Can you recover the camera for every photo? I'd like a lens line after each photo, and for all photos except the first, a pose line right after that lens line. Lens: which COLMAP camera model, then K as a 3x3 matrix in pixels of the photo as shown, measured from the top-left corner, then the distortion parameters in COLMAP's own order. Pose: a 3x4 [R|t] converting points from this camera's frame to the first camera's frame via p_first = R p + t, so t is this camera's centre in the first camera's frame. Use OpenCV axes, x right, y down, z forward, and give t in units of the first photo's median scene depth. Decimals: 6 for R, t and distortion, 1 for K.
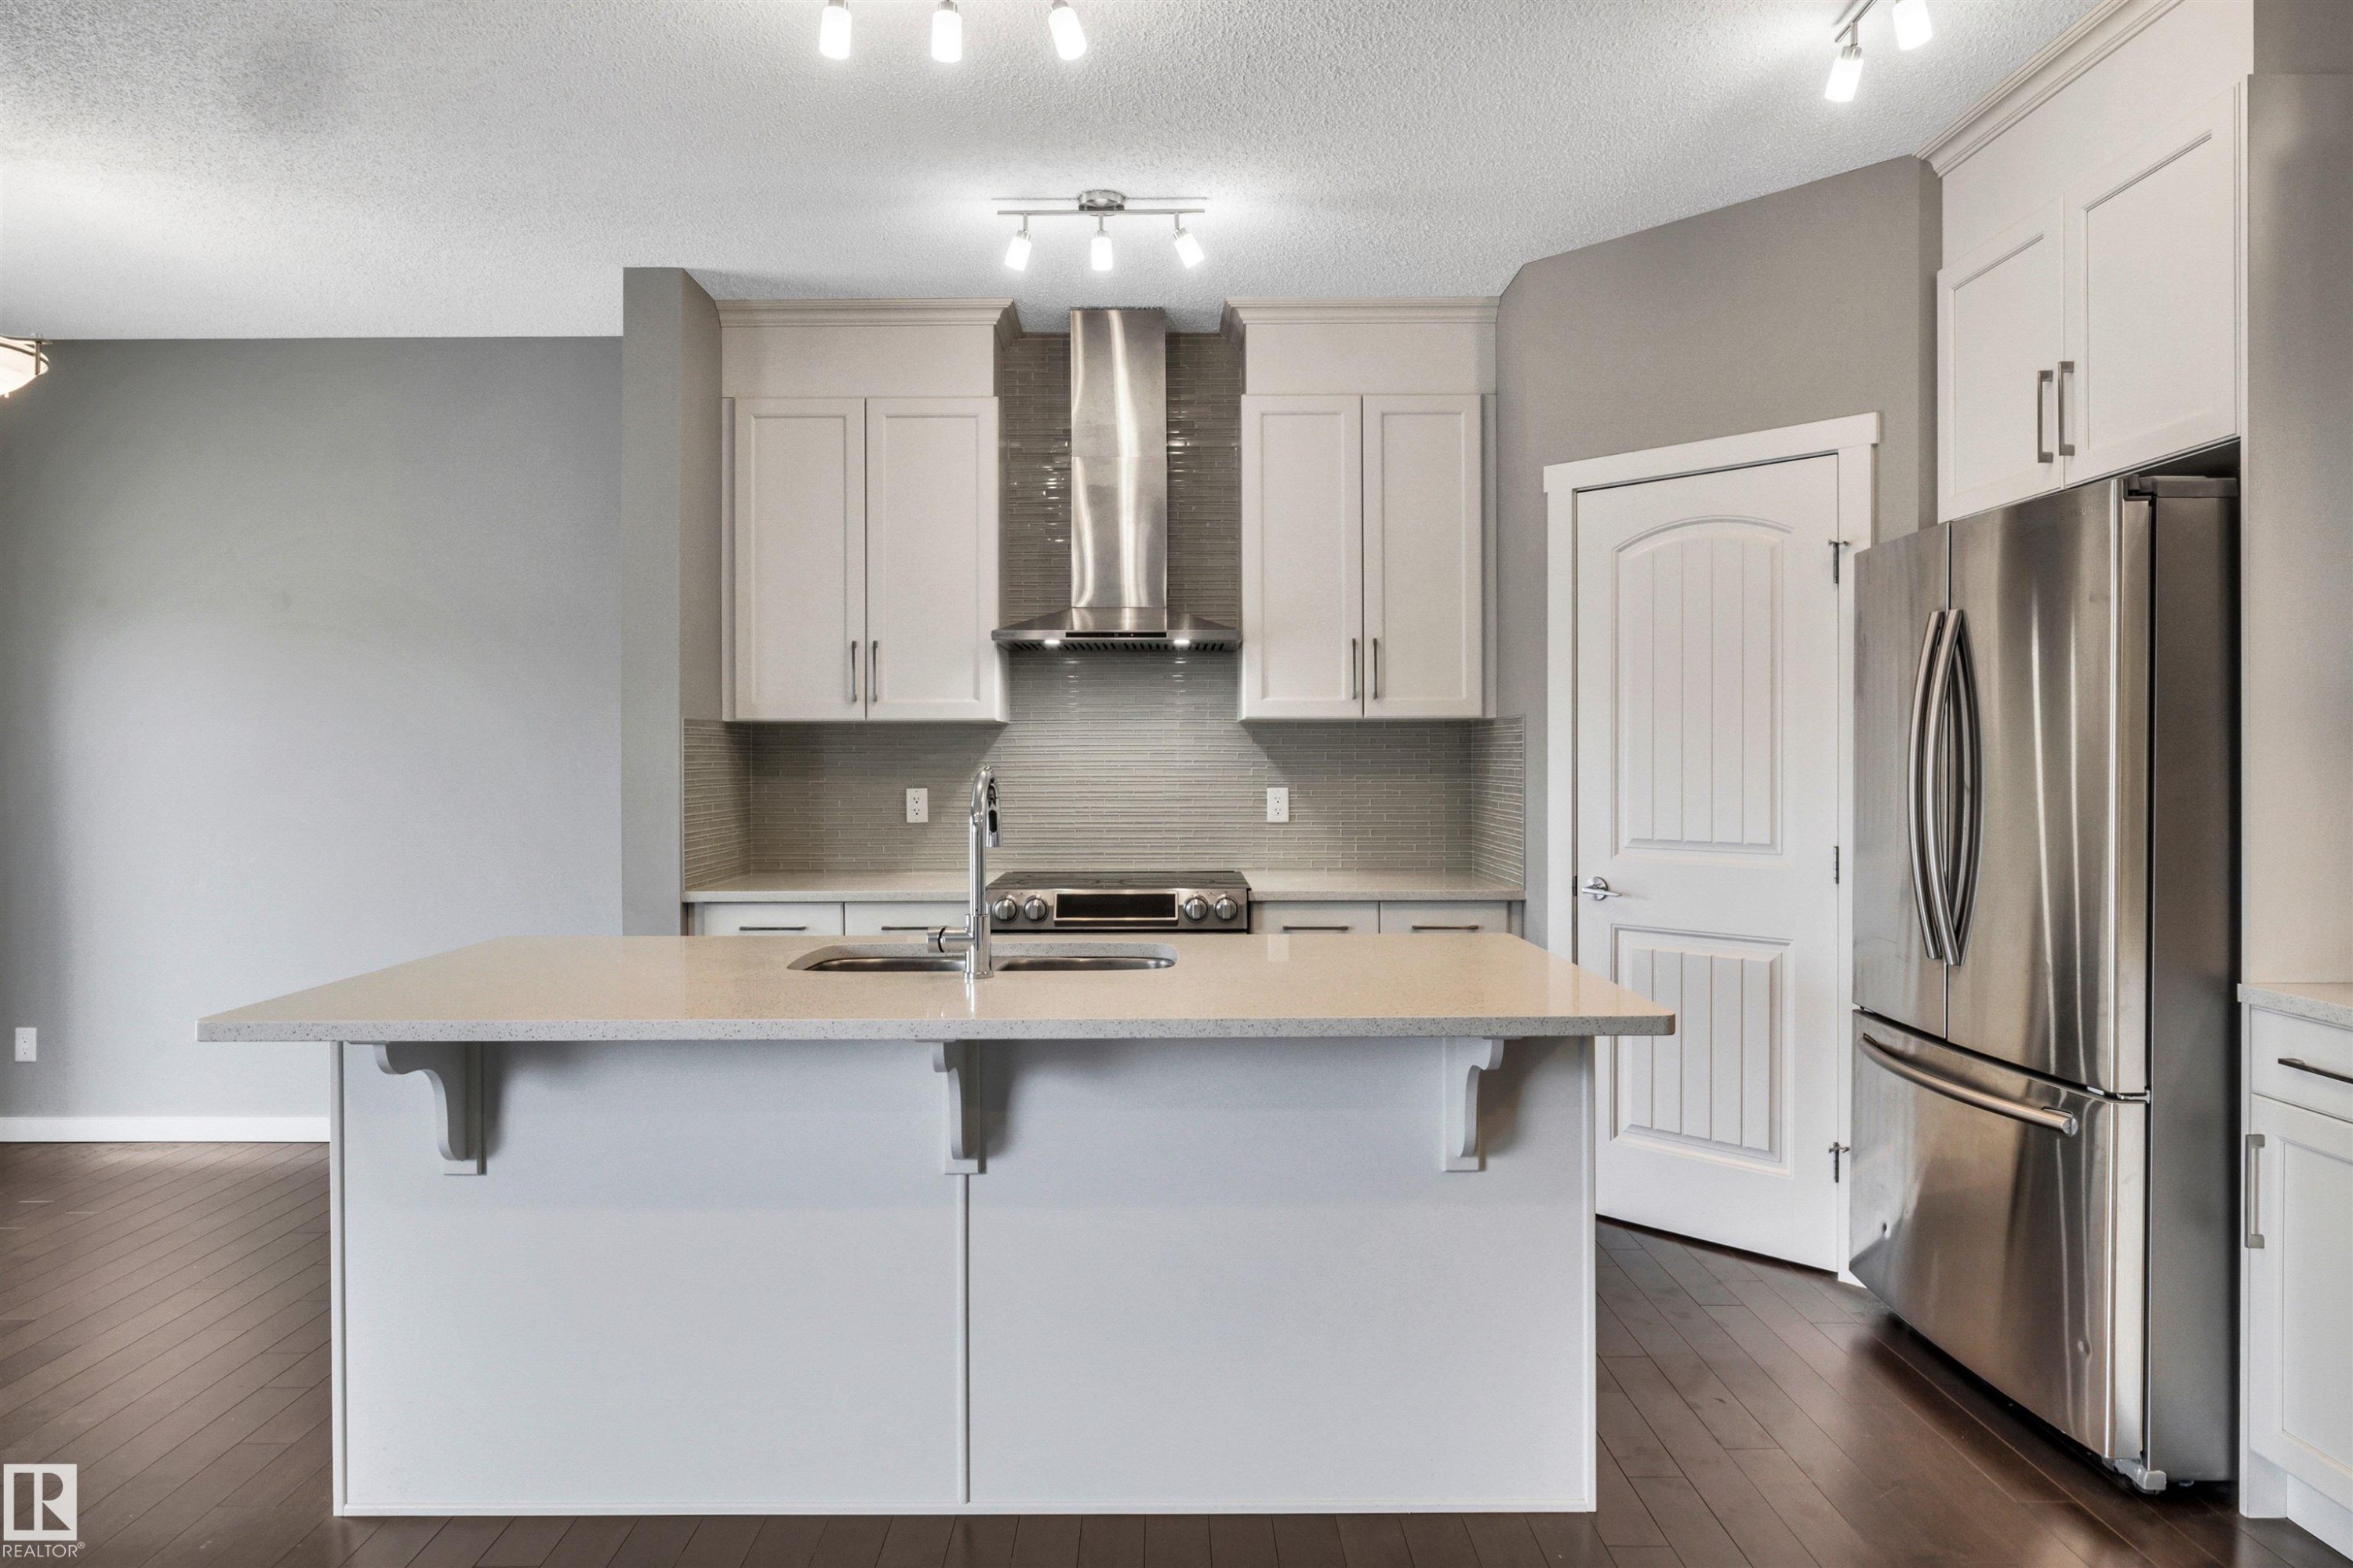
lens RADIAL K [[1417.7, 0, 1167.8], [0, 1417.7, 760.1], [0, 0, 1]] dist [0.000463, 0.001212]
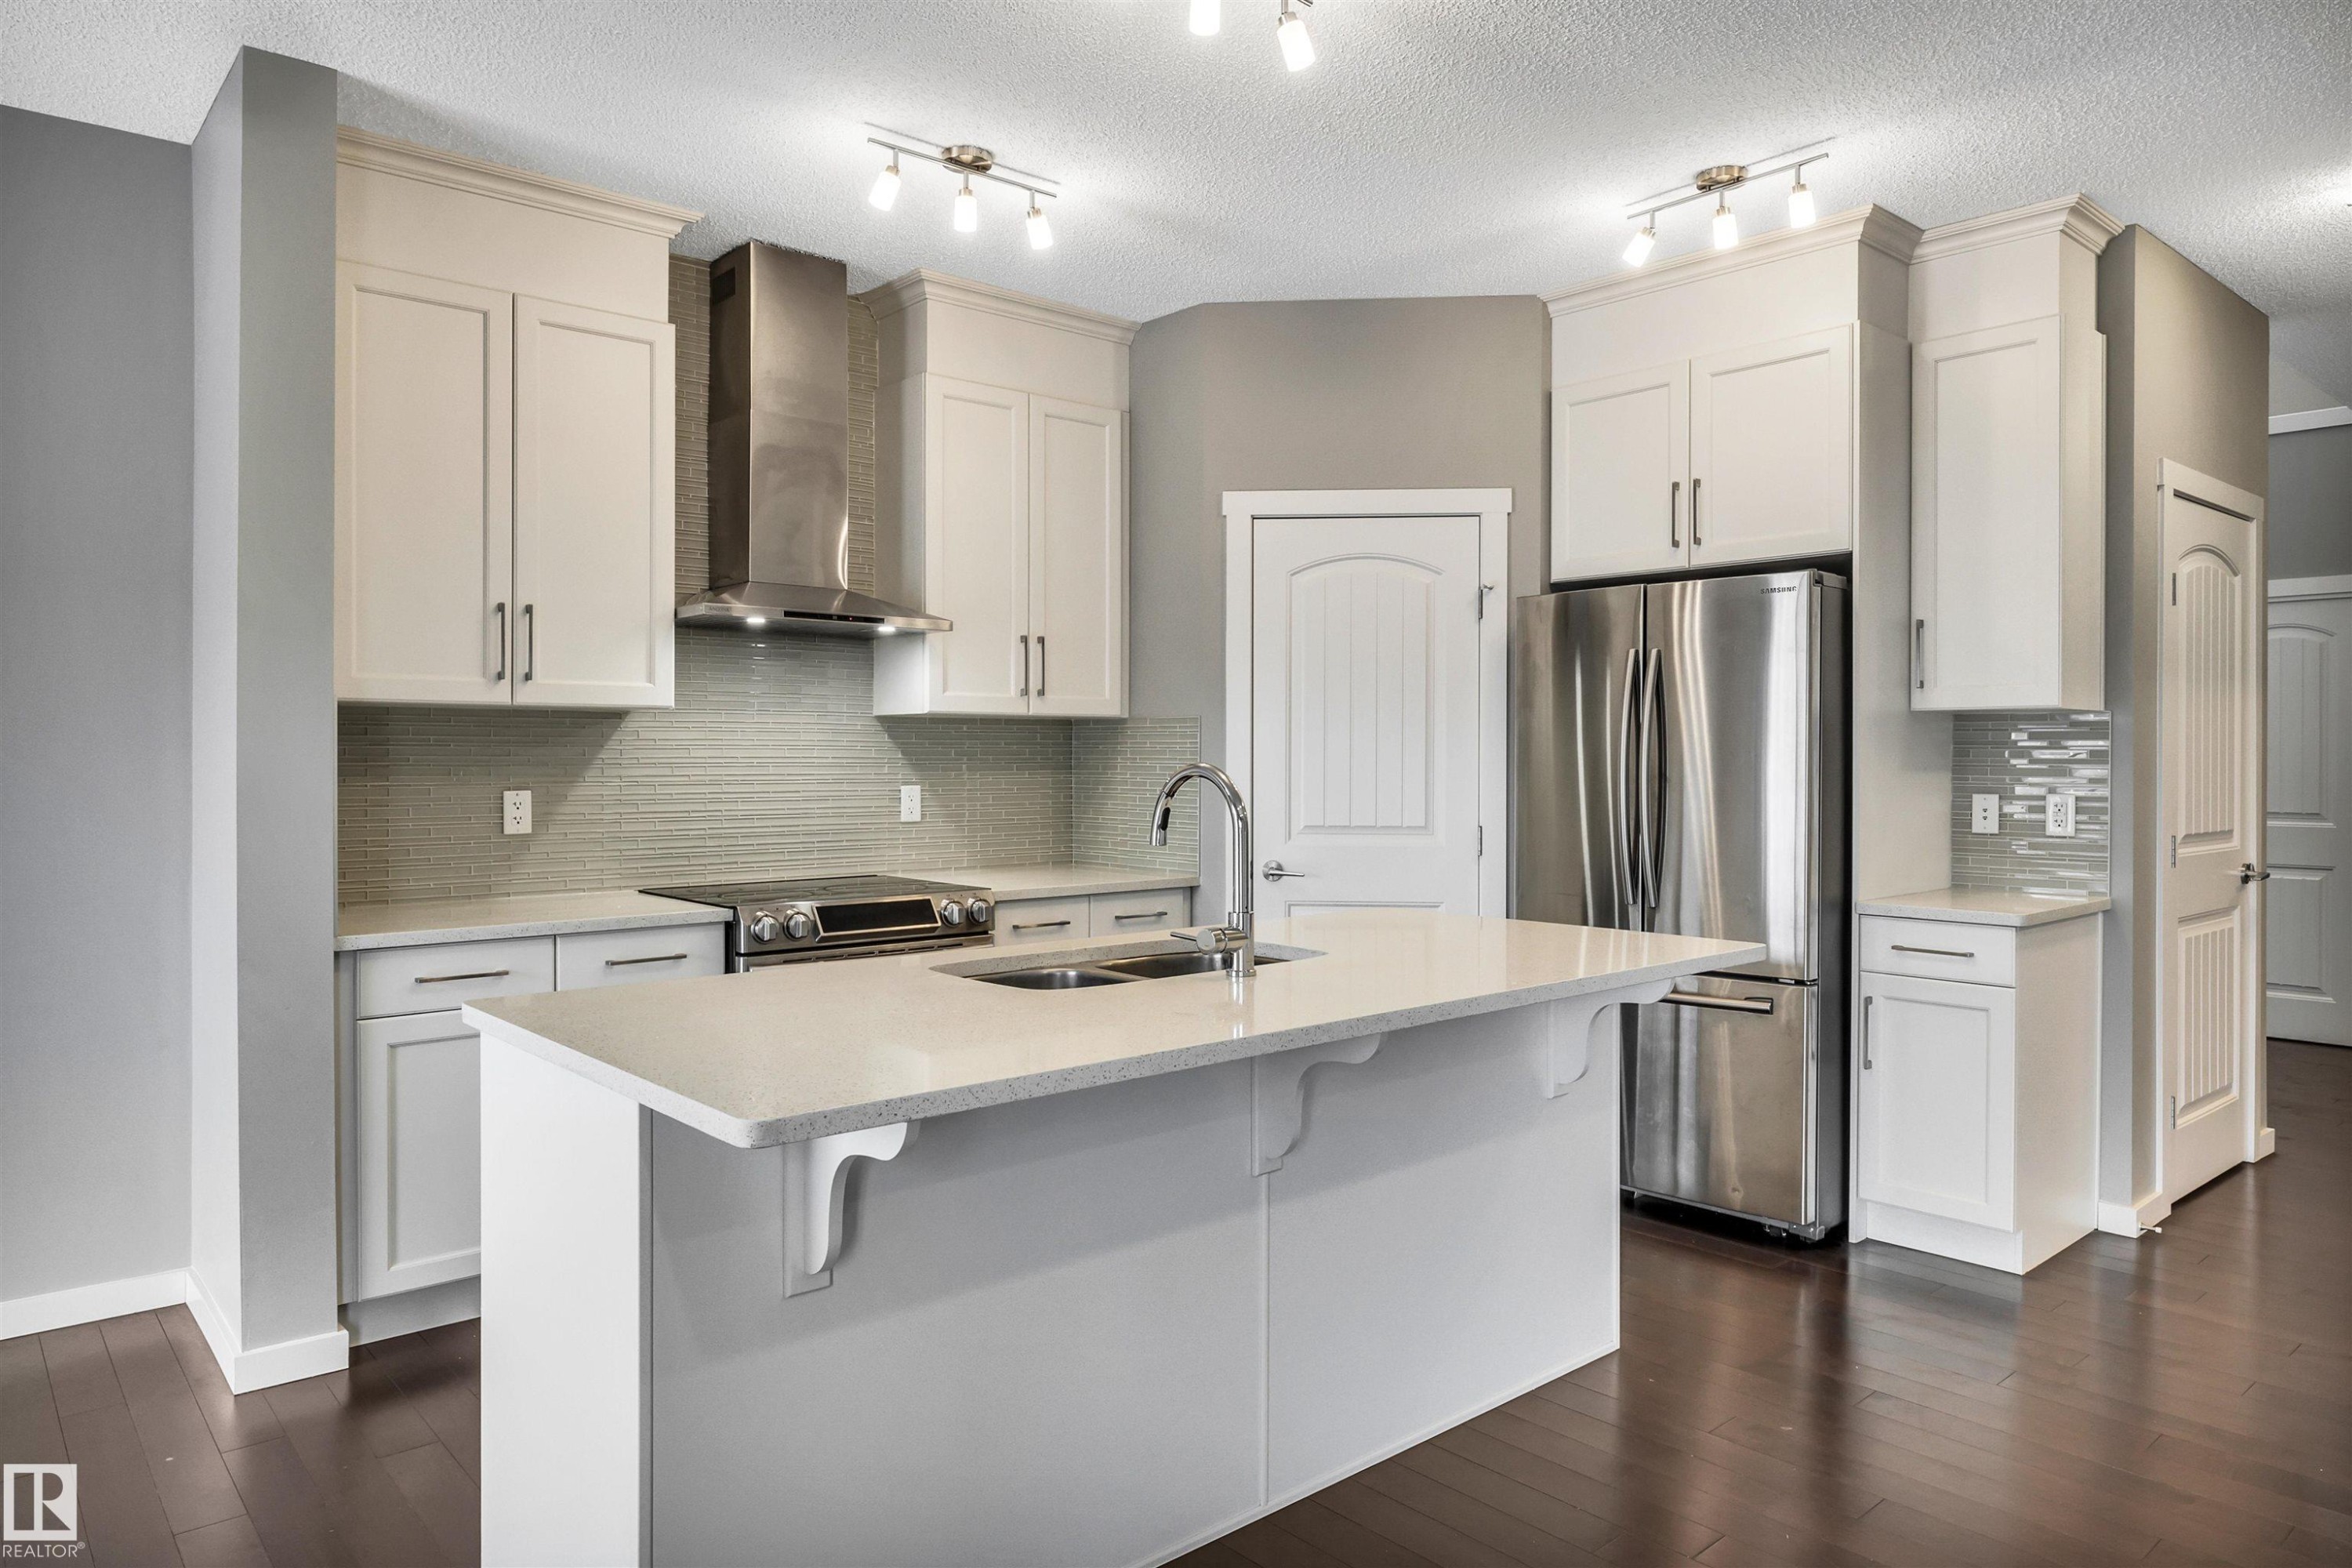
lens RADIAL K [[1478.5, 0, 1160.4], [0, 1478.5, 763.6], [0, 0, 1]] dist [0.000272, 0.006709]
pose [[0.757826, -0.000231, 0.652457, -0.497165], [-0.002525, 0.999991, 0.003287, 0.001052], [-0.652452, -0.004138, 0.757819, 0.150227]]
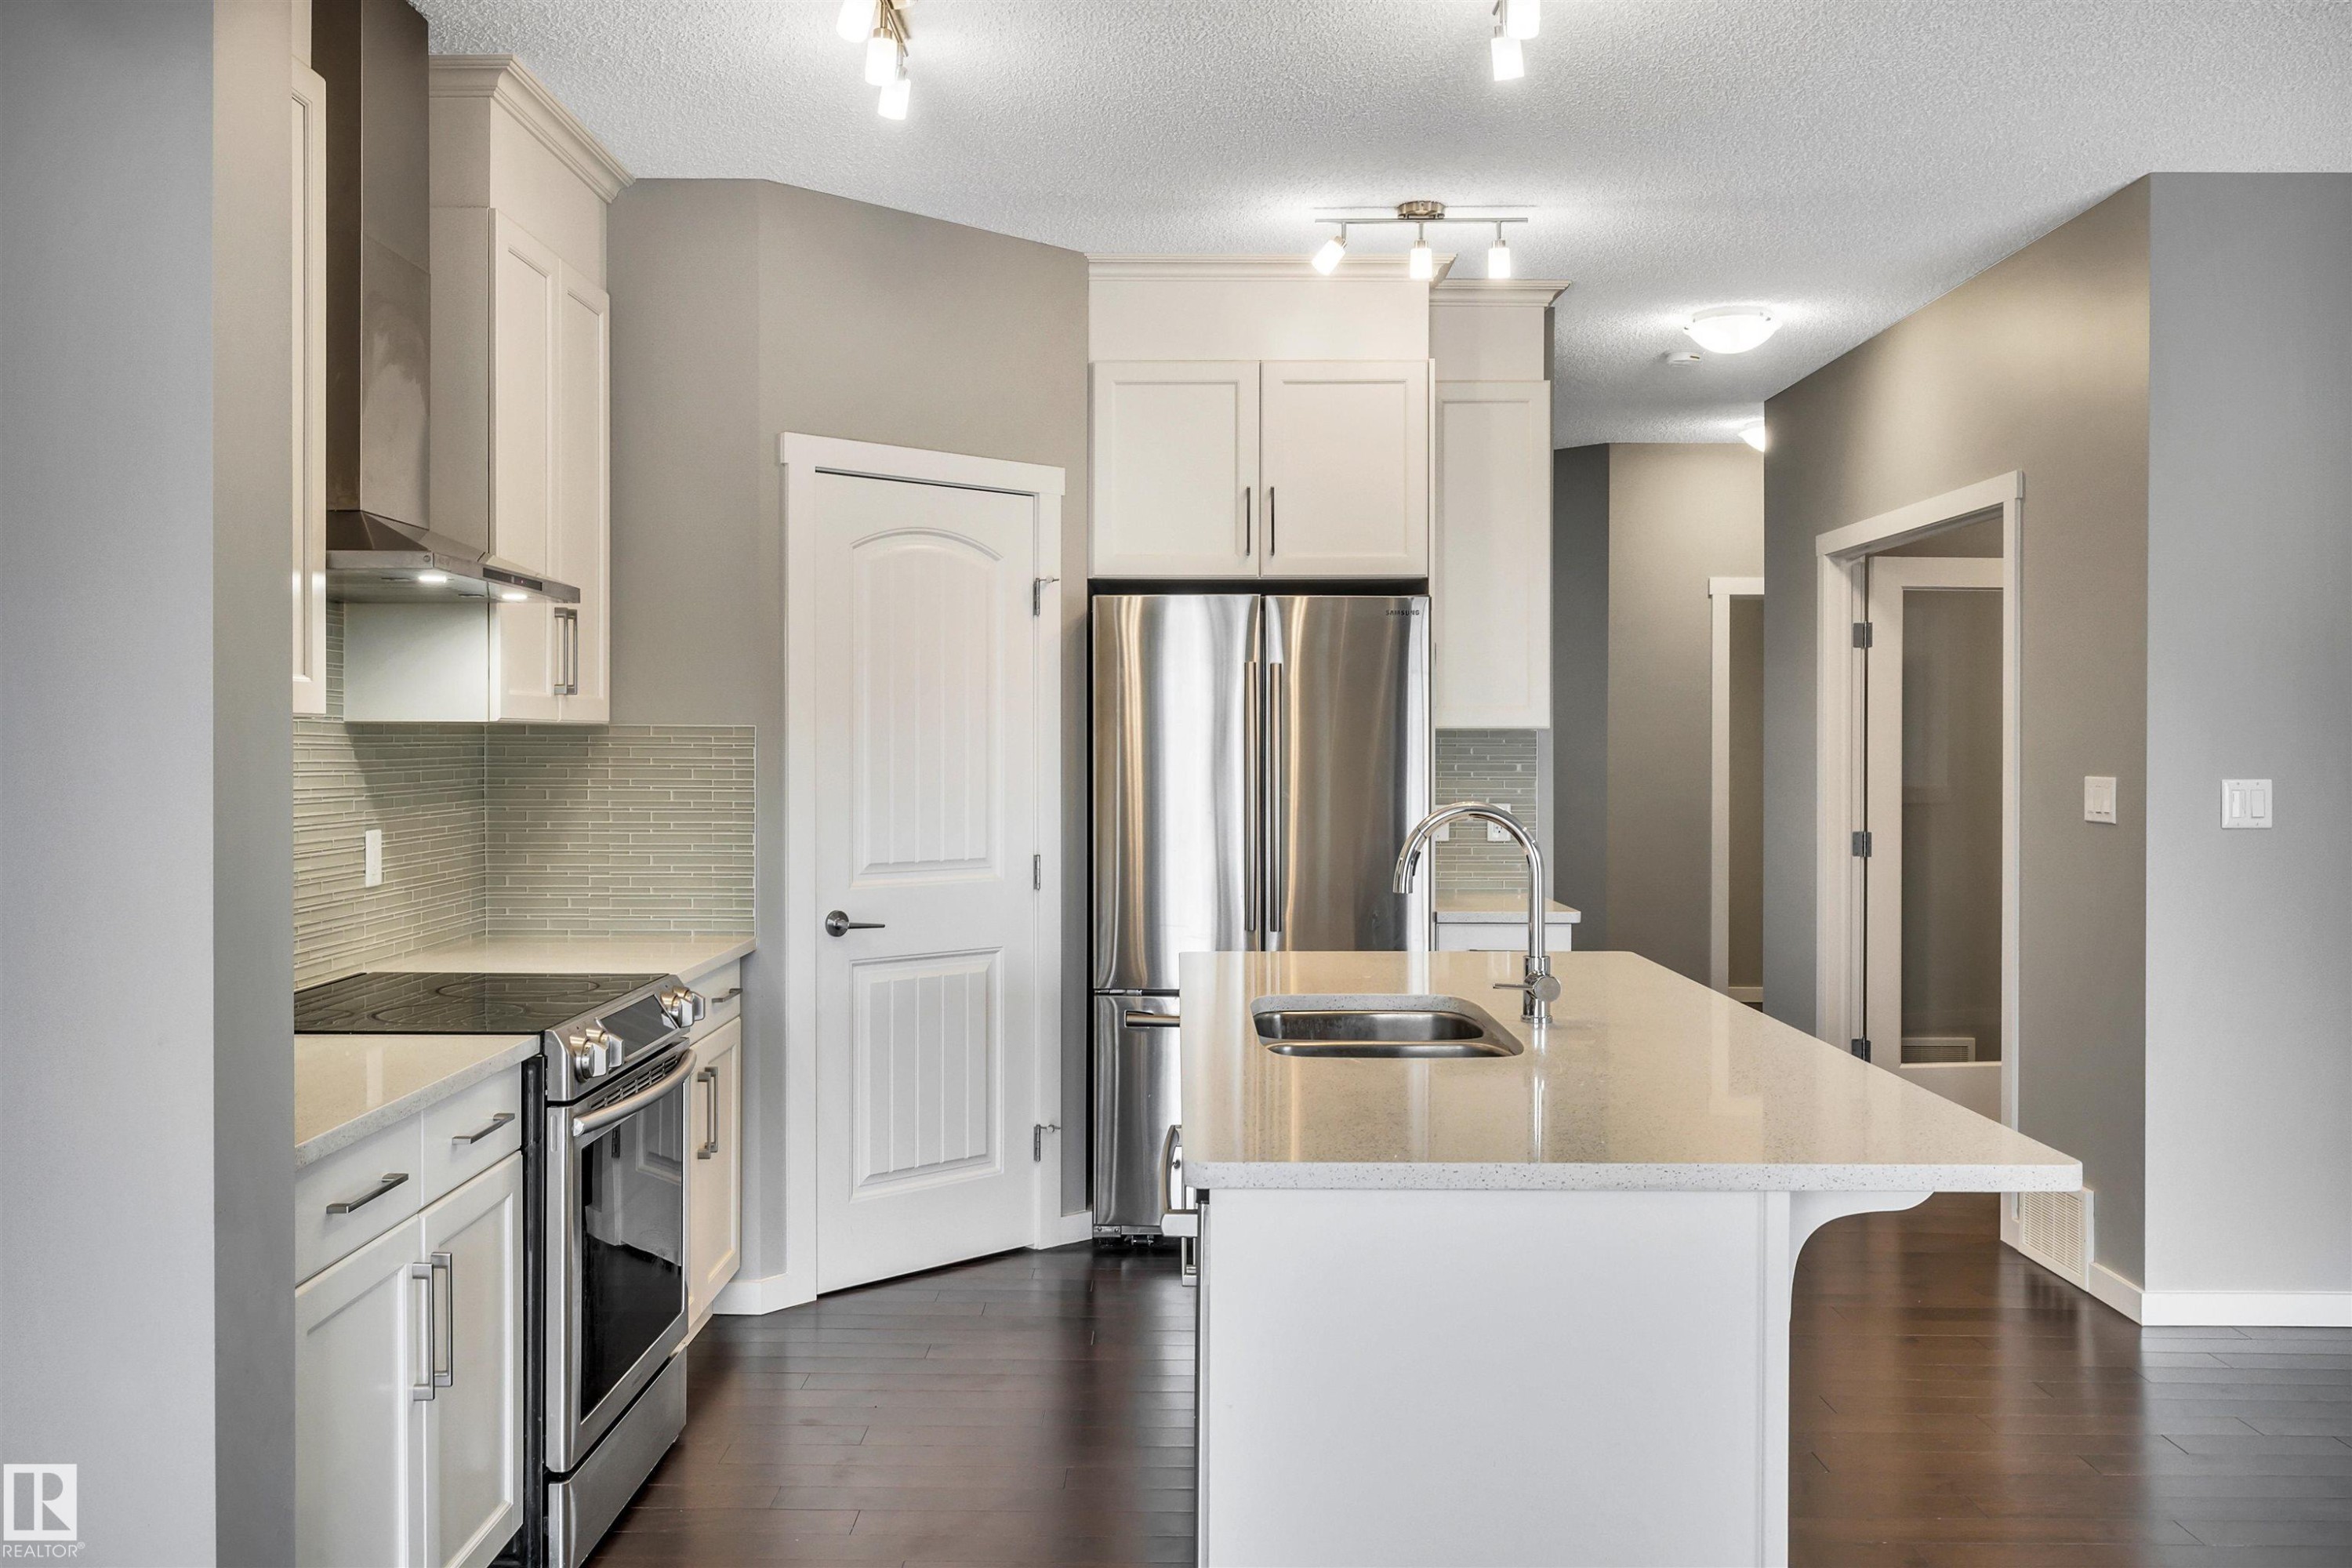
lens RADIAL K [[1941.1, 0, 1161.6], [0, 1941.1, 762.1], [0, 0, 1]] dist [-0.035388, -0.007914]
pose [[0.017074, -0.007147, 0.999829, -0.837926], [-0.000020, 0.999974, 0.007149, -0.017938], [-0.999854, -0.000142, 0.017073, 0.719007]]
